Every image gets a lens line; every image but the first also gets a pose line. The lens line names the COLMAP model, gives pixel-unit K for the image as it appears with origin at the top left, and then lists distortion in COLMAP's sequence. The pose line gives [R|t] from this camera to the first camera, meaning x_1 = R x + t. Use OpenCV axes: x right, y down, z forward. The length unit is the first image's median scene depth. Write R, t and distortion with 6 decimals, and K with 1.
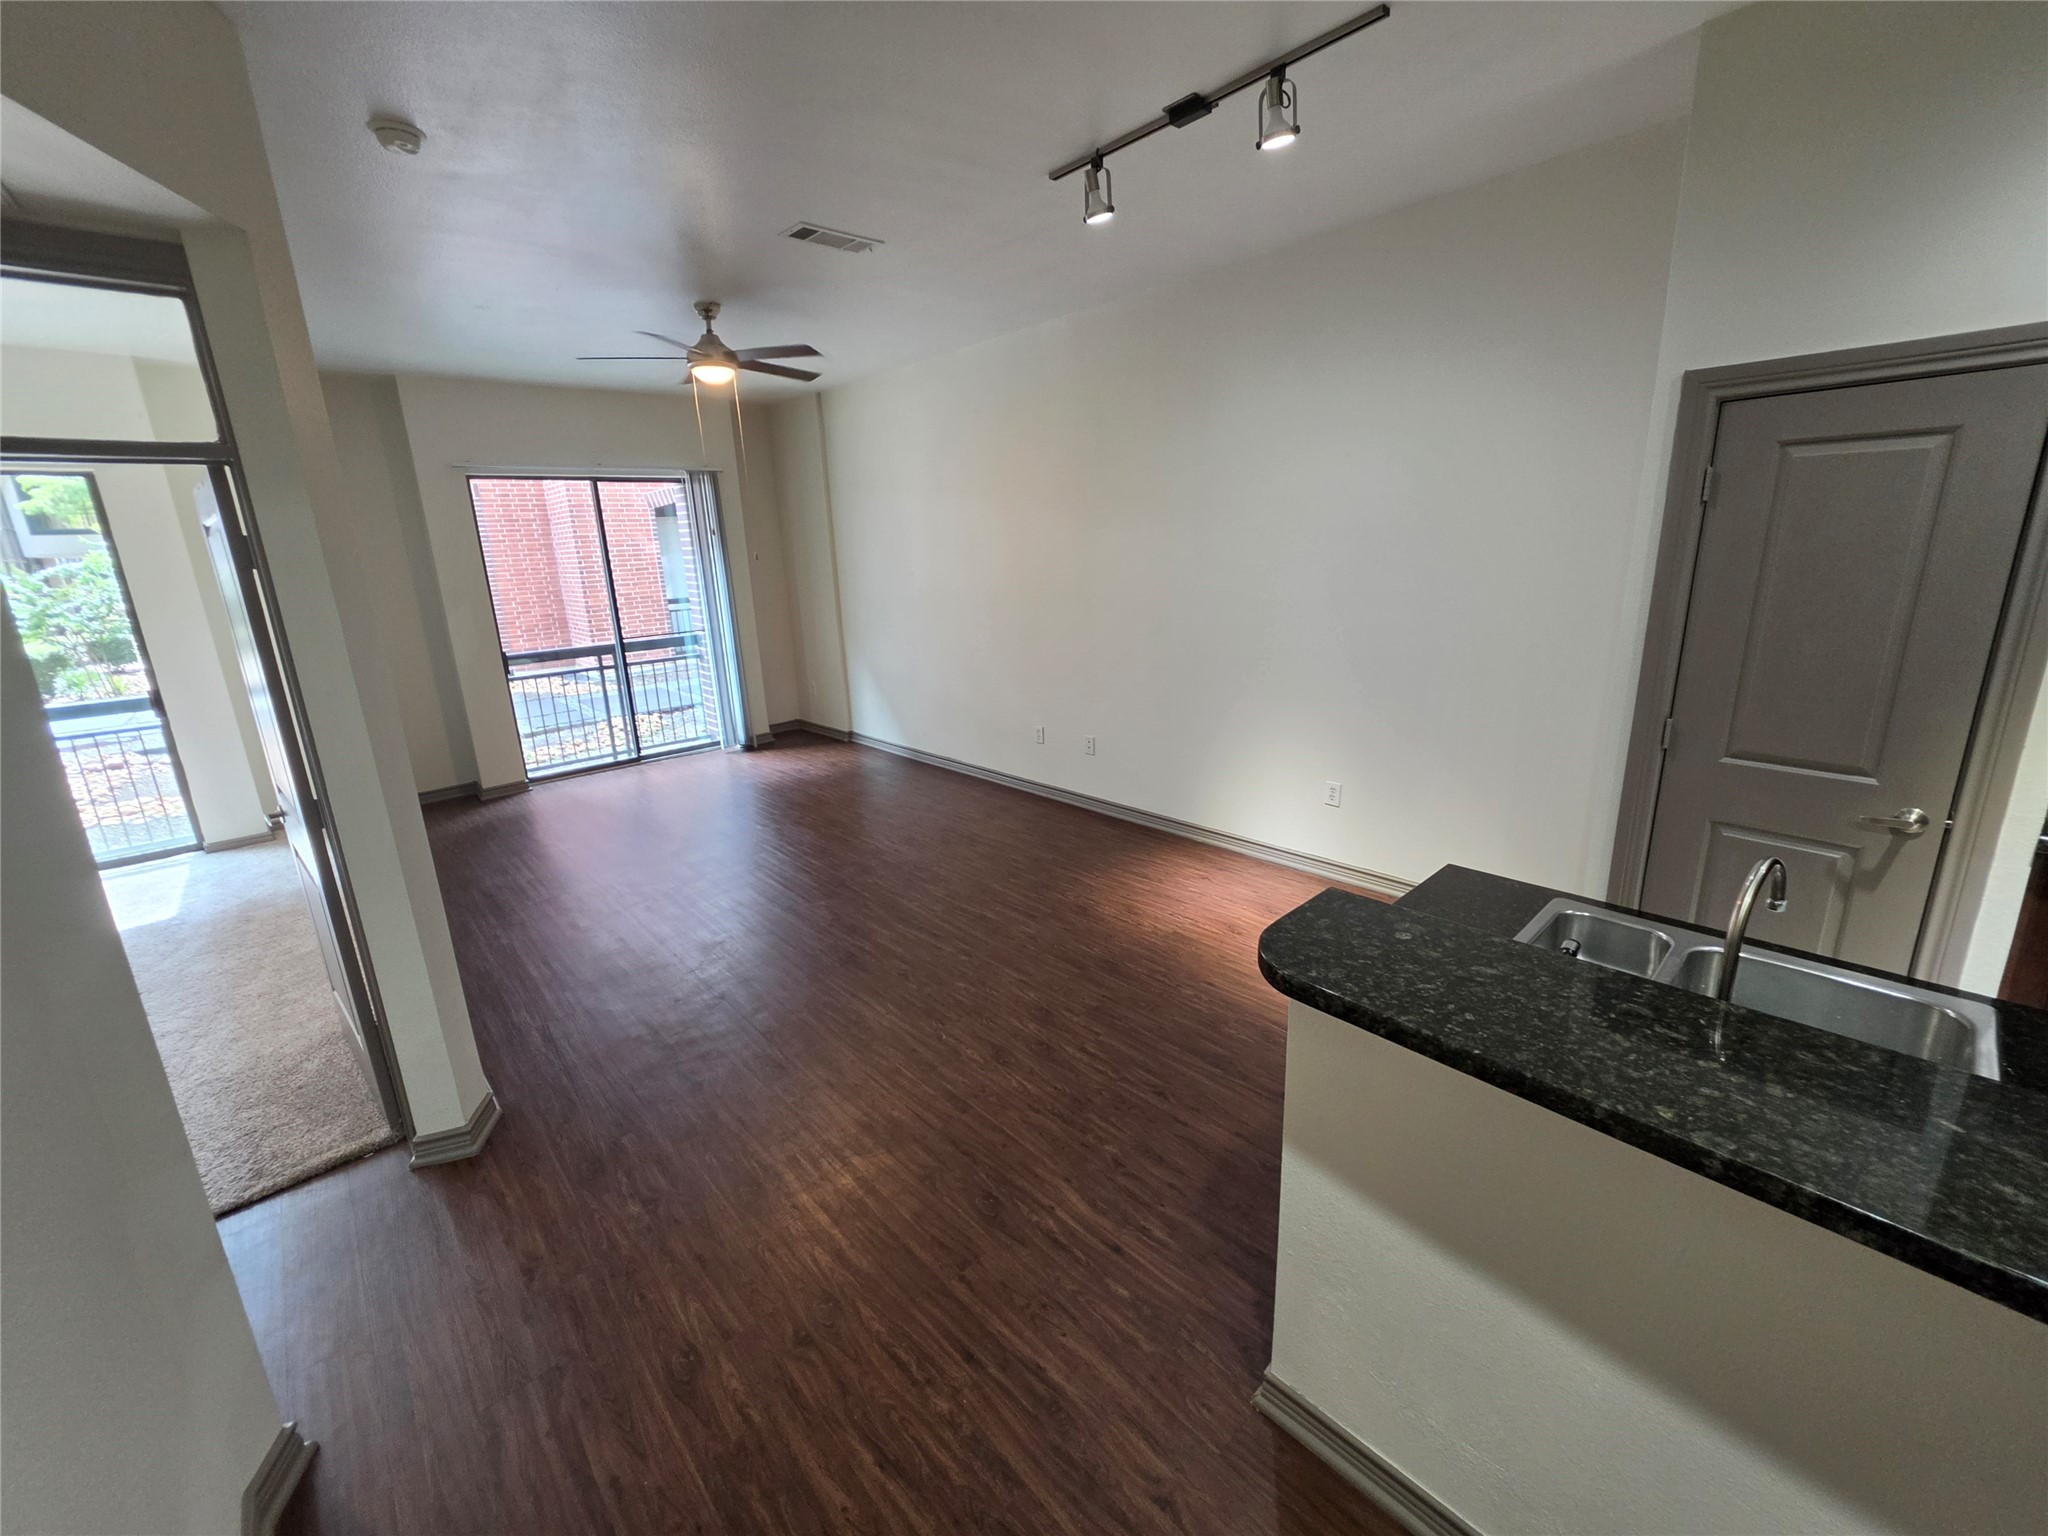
lens RADIAL K [[819.5, 0, 1018.7], [0, 819.5, 751.7], [0, 0, 1]] dist [-0.001104, -0.000049]
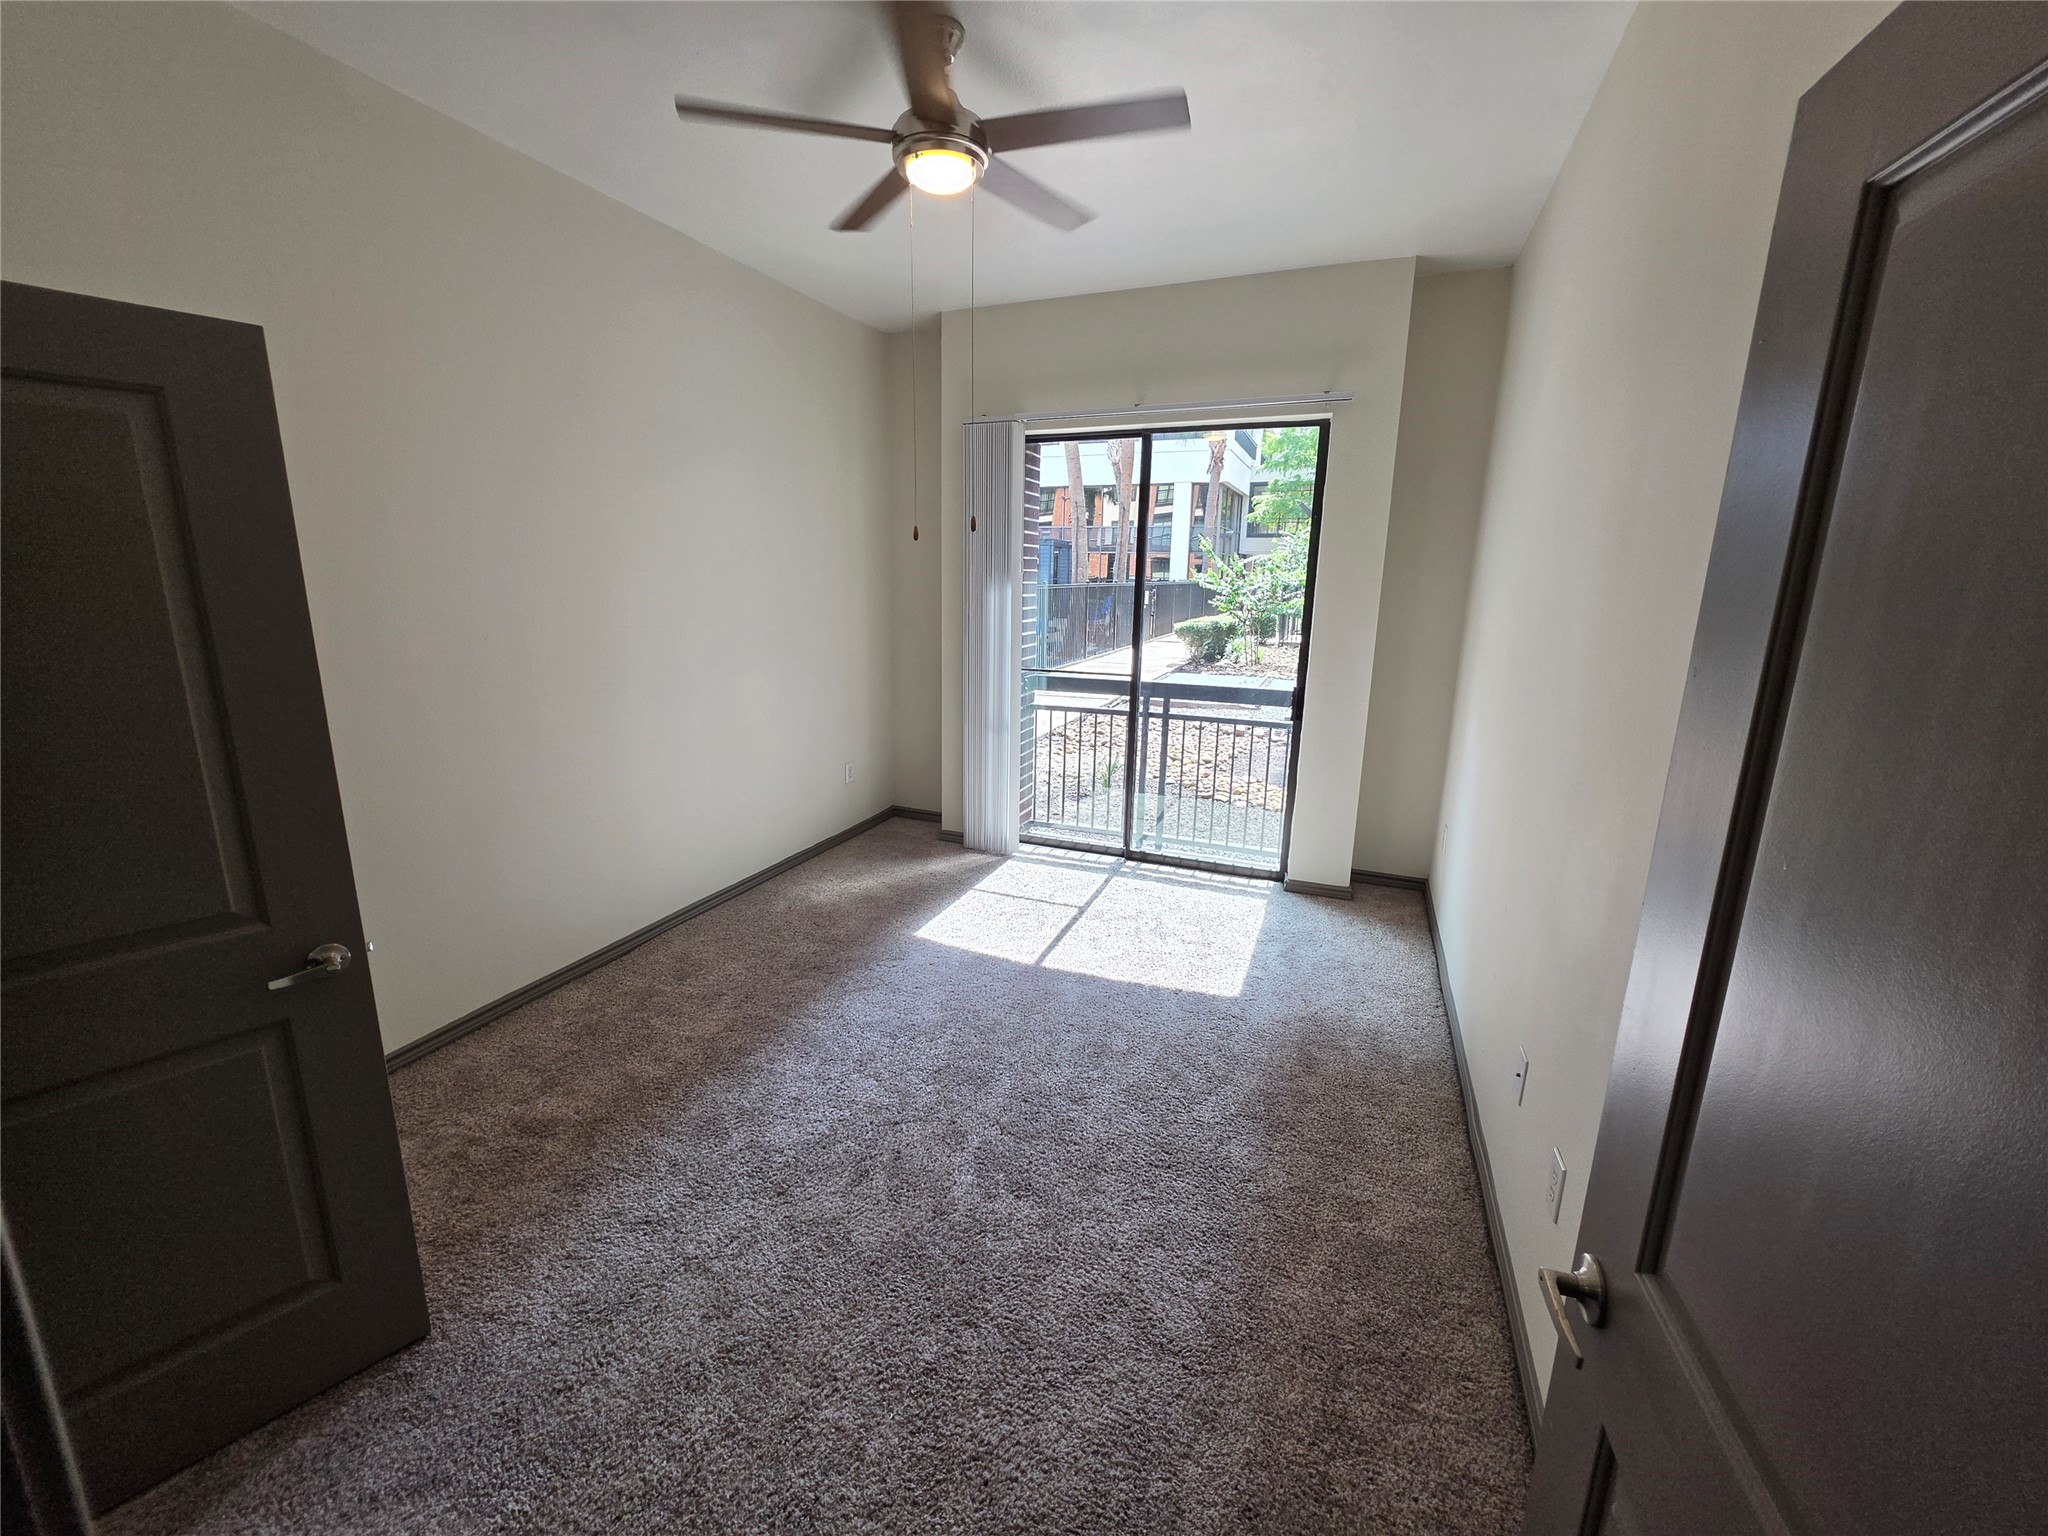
lens RADIAL K [[819.5, 0, 1017.5], [0, 819.5, 763.5], [0, 0, 1]] dist [-0.001104, -0.000049]
pose [[0.431586, 0.252310, -0.866068, -0.359823], [-0.255537, 0.954956, 0.150865, -0.043318], [0.865121, 0.156201, 0.476620, 0.300449]]
